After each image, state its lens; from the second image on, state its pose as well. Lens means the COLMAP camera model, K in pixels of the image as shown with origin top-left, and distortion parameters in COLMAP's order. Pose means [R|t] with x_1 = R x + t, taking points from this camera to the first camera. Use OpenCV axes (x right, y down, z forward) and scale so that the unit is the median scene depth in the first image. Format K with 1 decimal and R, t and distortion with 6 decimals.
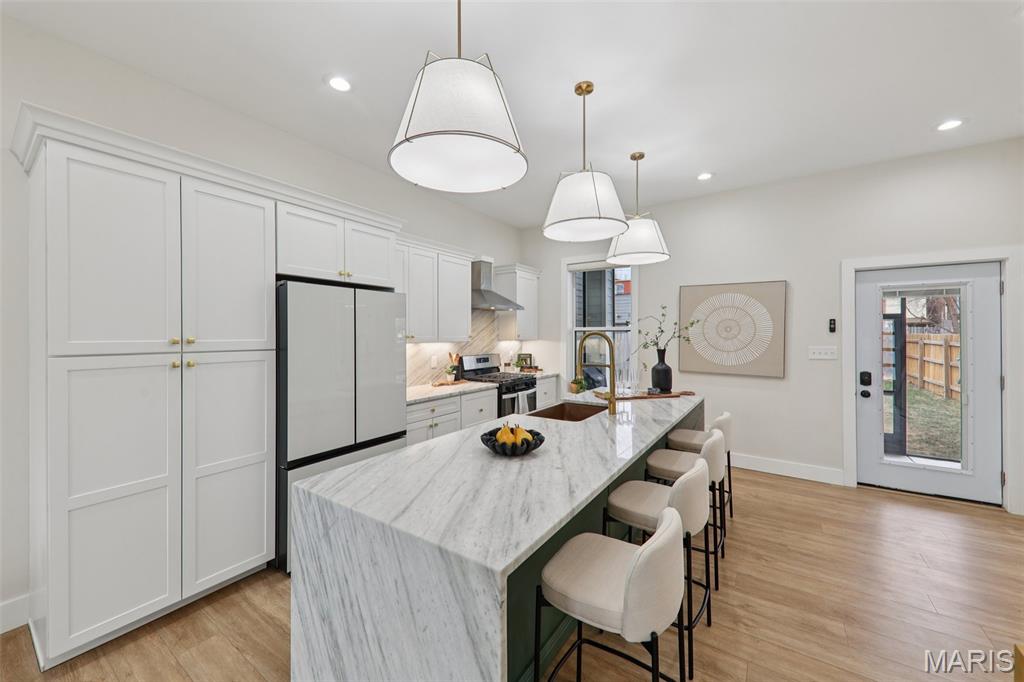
lens RADIAL K [[383.1, 0, 507.0], [0, 383.1, 336.1], [0, 0, 1]] dist [0.010725, -0.003331]
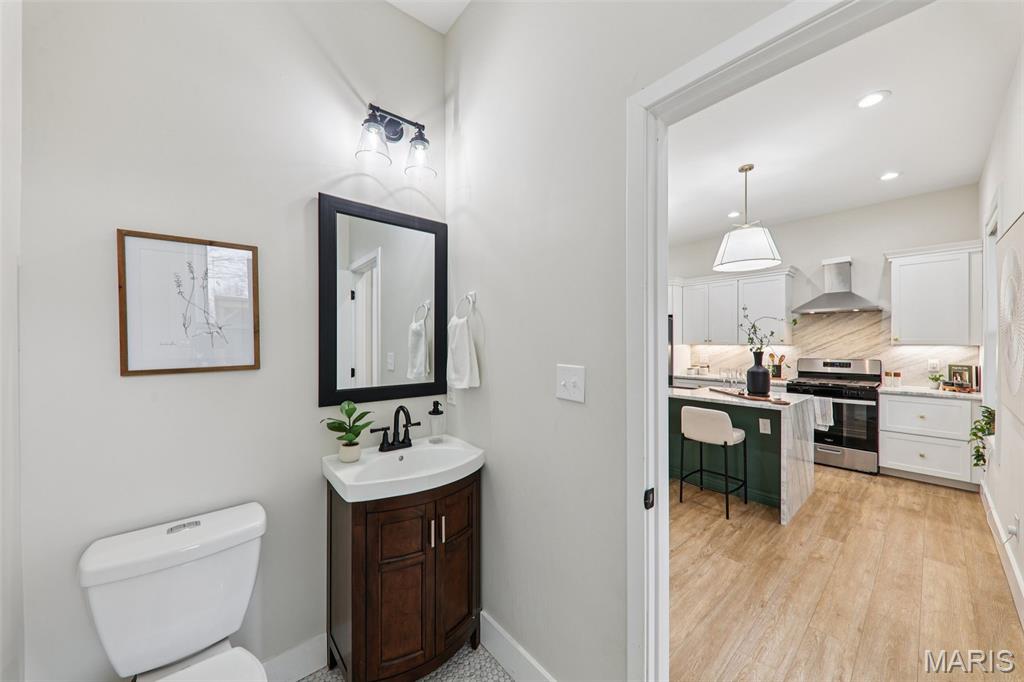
lens RADIAL K [[354.0, 0, 507.1], [0, 354.0, 343.7], [0, 0, 1]] dist [0.007388, -0.004919]
pose [[-0.260812, 0.003502, -0.965383, 1.372018], [-0.004860, 0.999976, 0.004940, 0.012535], [0.965377, 0.005980, -0.260789, 0.581571]]
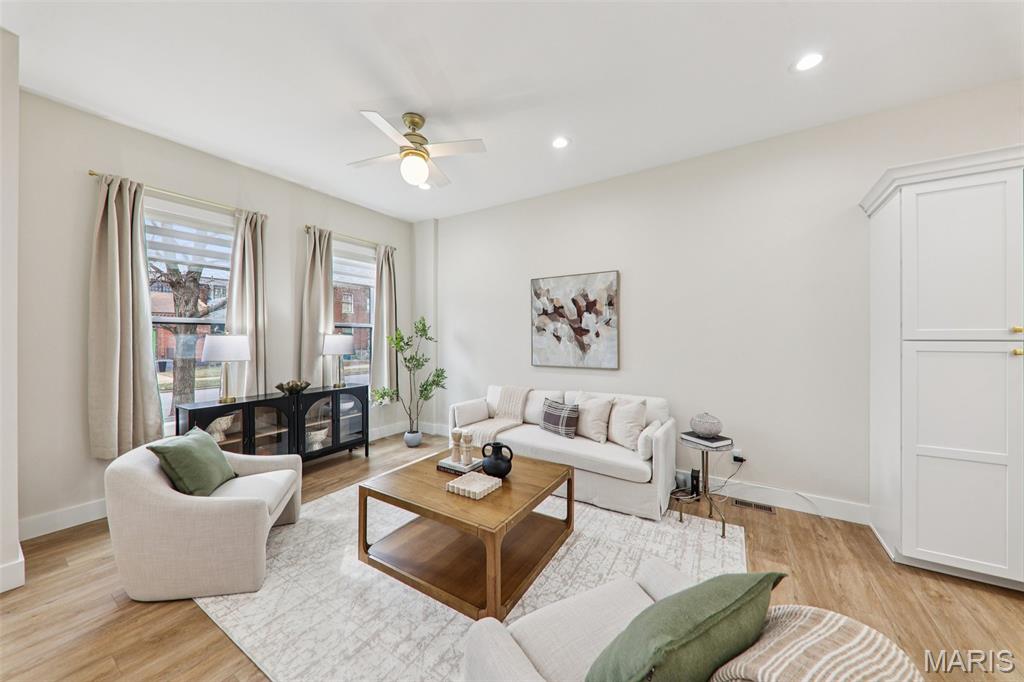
lens RADIAL K [[354.0, 0, 509.3], [0, 354.0, 337.6], [0, 0, 1]] dist [0.007388, -0.004919]
pose [[0.026951, 0.000443, -0.999637, 0.026004], [-0.006202, 0.999981, 0.000276, 0.023425], [0.999618, 0.006192, 0.026953, -0.210483]]
